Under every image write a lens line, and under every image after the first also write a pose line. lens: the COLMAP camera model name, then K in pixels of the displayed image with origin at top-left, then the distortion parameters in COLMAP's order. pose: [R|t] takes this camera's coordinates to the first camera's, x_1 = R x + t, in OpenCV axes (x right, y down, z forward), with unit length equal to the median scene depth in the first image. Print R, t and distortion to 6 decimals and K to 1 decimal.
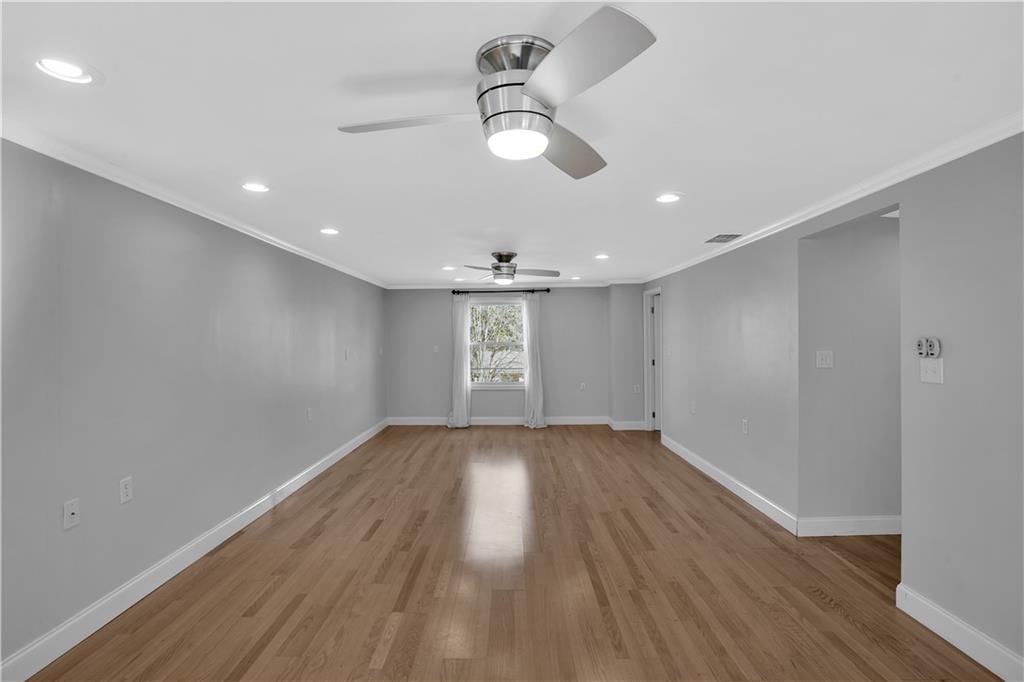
lens RADIAL K [[494.7, 0, 505.4], [0, 494.7, 341.5], [0, 0, 1]] dist [-0.074584, 0.028410]
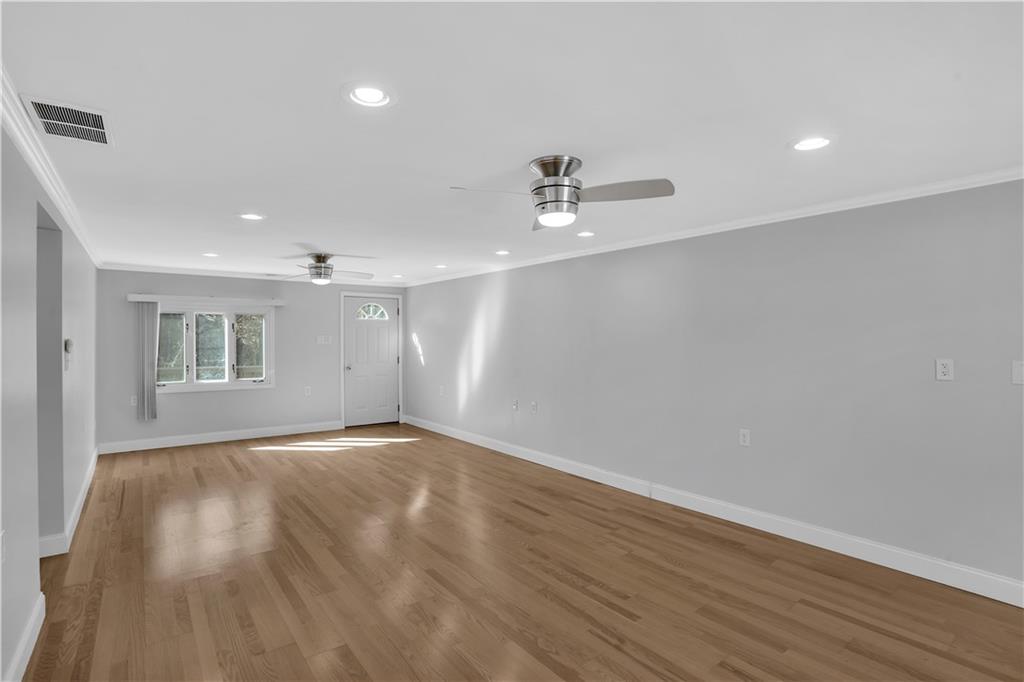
lens RADIAL K [[494.7, 0, 505.4], [0, 494.7, 341.5], [0, 0, 1]] dist [-0.074584, 0.028410]
pose [[-0.789889, 0.012335, -0.613126, 0.391669], [0.003925, 0.999879, 0.015059, -0.010599], [0.613237, 0.009488, -0.789842, 1.581930]]
